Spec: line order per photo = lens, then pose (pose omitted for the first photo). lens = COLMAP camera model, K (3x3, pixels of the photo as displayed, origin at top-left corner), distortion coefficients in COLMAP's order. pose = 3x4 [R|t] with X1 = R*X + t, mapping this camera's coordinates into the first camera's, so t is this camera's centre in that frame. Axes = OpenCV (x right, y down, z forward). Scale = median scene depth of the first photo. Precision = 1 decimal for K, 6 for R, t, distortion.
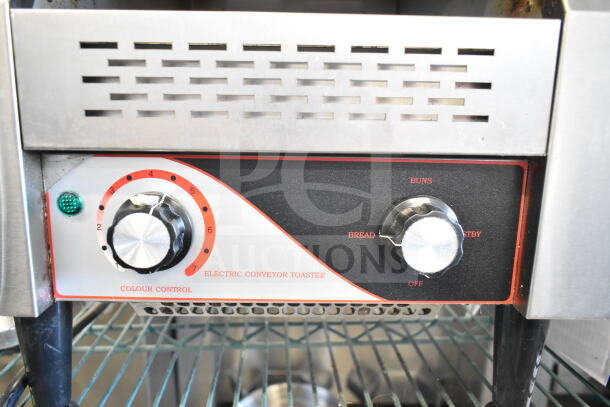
lens RADIAL K [[459.8, 0, 305.0], [0, 459.8, 203.5], [0, 0, 1]] dist [-0.027459, 0.011037]
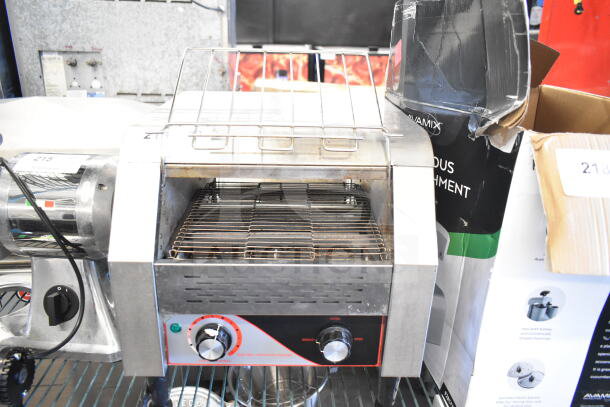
lens RADIAL K [[459.8, 0, 305.0], [0, 459.8, 203.5], [0, 0, 1]] dist [-0.027459, 0.011037]
pose [[0.999952, 0.005525, 0.008104, 0.088326], [-0.006821, 0.985467, 0.169730, -0.975039], [-0.007048, -0.169777, 0.985457, -1.085237]]
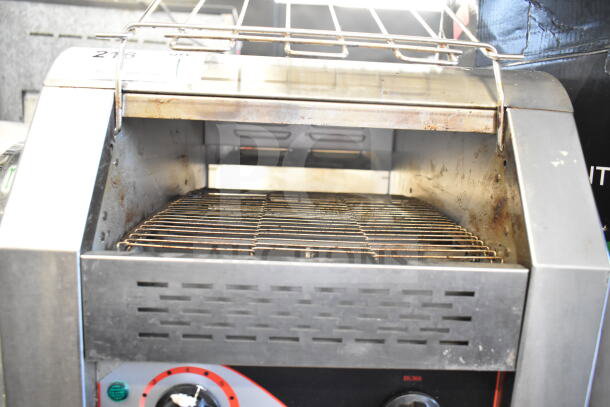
lens RADIAL K [[459.8, 0, 305.0], [0, 459.8, 203.5], [0, 0, 1]] dist [-0.027459, 0.011037]
pose [[0.999496, 0.026560, 0.017407, -0.062335], [-0.026228, 0.999474, -0.019048, -0.481338], [-0.017904, 0.018582, 0.999667, -0.204950]]
